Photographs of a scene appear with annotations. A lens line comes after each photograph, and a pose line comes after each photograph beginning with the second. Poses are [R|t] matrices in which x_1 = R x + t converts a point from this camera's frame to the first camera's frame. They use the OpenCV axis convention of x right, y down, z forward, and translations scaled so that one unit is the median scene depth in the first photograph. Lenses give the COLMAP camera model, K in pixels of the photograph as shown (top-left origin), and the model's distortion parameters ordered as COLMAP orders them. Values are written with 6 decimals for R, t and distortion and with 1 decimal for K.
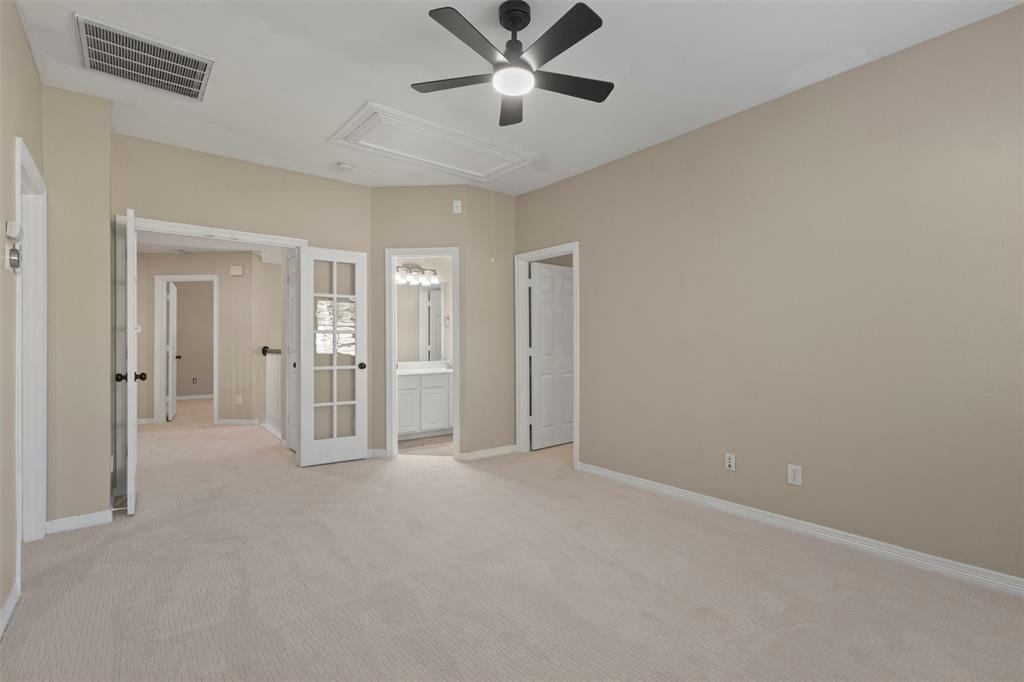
lens RADIAL K [[470.8, 0, 507.6], [0, 470.8, 337.9], [0, 0, 1]] dist [0.003860, 0.000609]
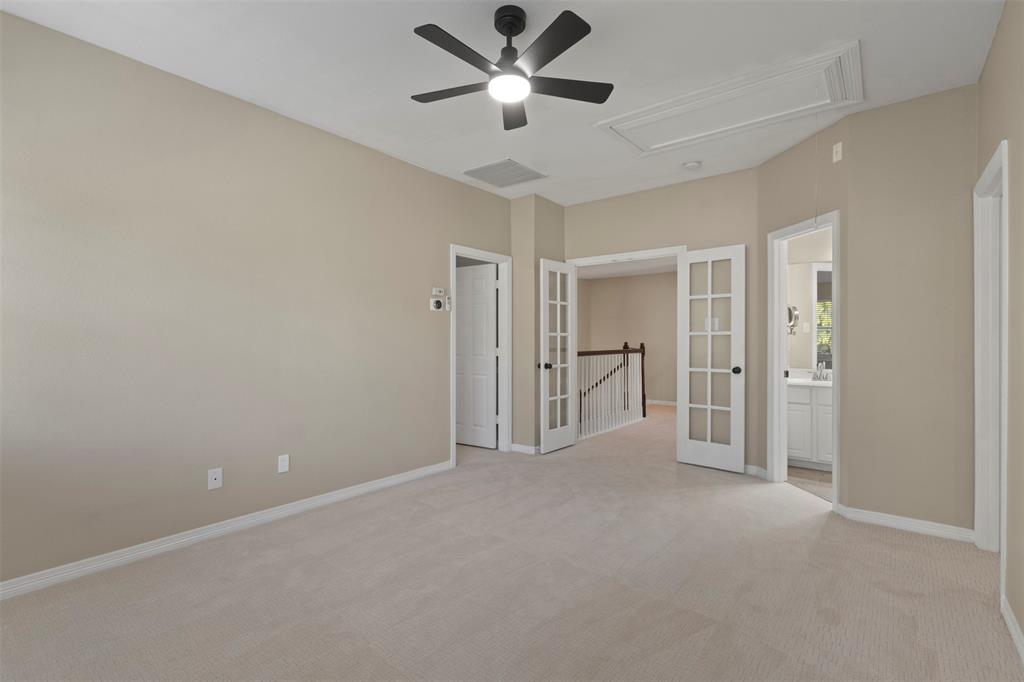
lens RADIAL K [[482.0, 0, 513.9], [0, 482.0, 349.8], [0, 0, 1]] dist [-0.000473, 0.000077]
pose [[0.230247, 0.012234, -0.973055, 0.512259], [0.004797, 0.999895, 0.013706, 0.004912], [0.973120, -0.007824, 0.230164, 0.378895]]
